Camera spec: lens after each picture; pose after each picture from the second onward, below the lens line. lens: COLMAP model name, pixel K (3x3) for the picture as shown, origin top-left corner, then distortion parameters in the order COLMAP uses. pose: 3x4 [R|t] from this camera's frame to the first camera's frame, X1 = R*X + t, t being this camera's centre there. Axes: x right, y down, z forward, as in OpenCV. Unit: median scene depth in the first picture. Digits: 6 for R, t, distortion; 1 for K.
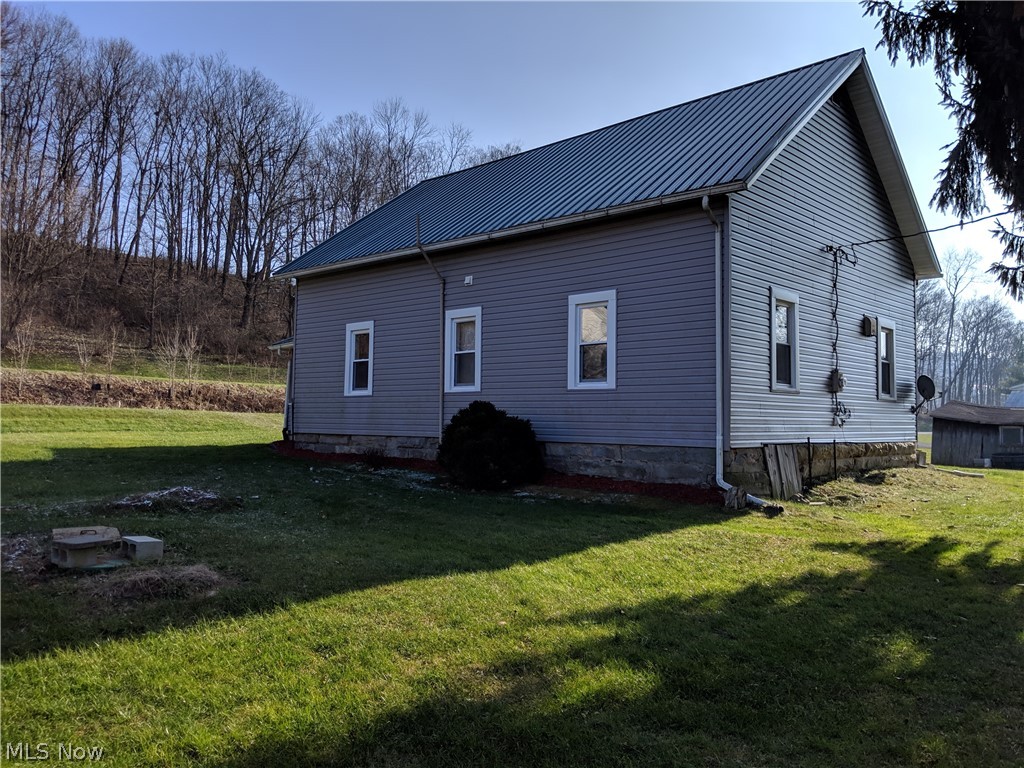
lens RADIAL K [[810.8, 0, 512.0], [0, 810.8, 384.0], [0, 0, 1]] dist [0.108956, -0.197388]
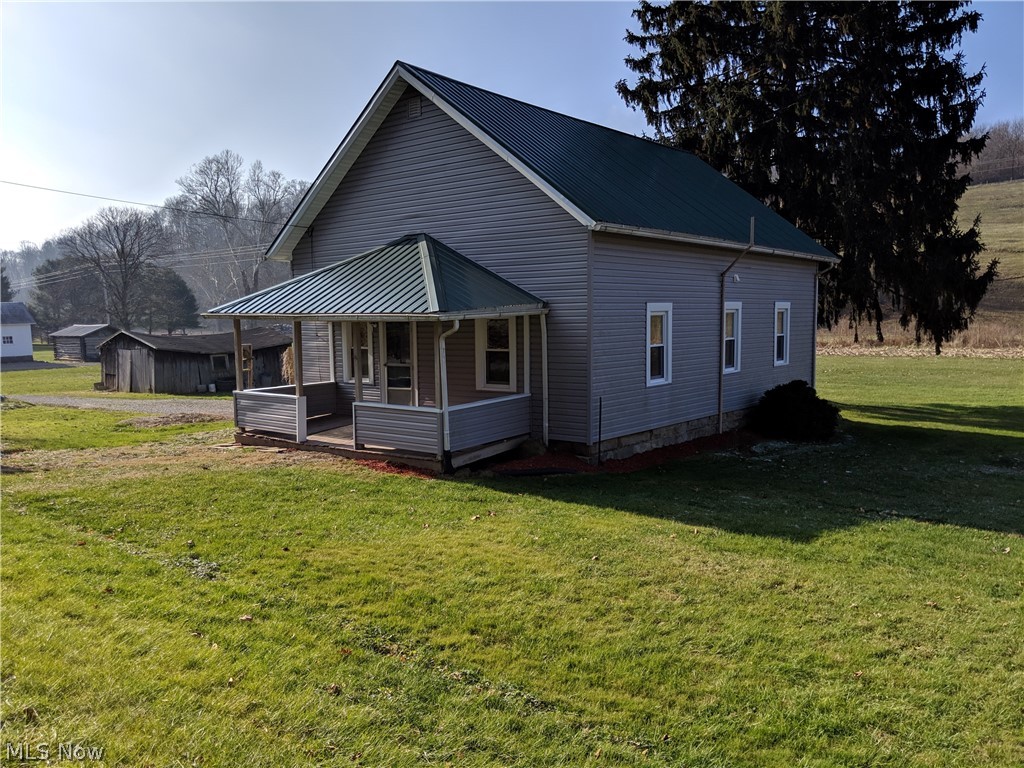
lens RADIAL K [[810.8, 0, 512.0], [0, 810.8, 384.0], [0, 0, 1]] dist [0.108956, -0.197388]
pose [[-0.056582, -0.099067, 0.993471, -1.063227], [-0.039907, 0.994494, 0.096896, -0.066542], [-0.997600, -0.034164, -0.060224, 1.200604]]
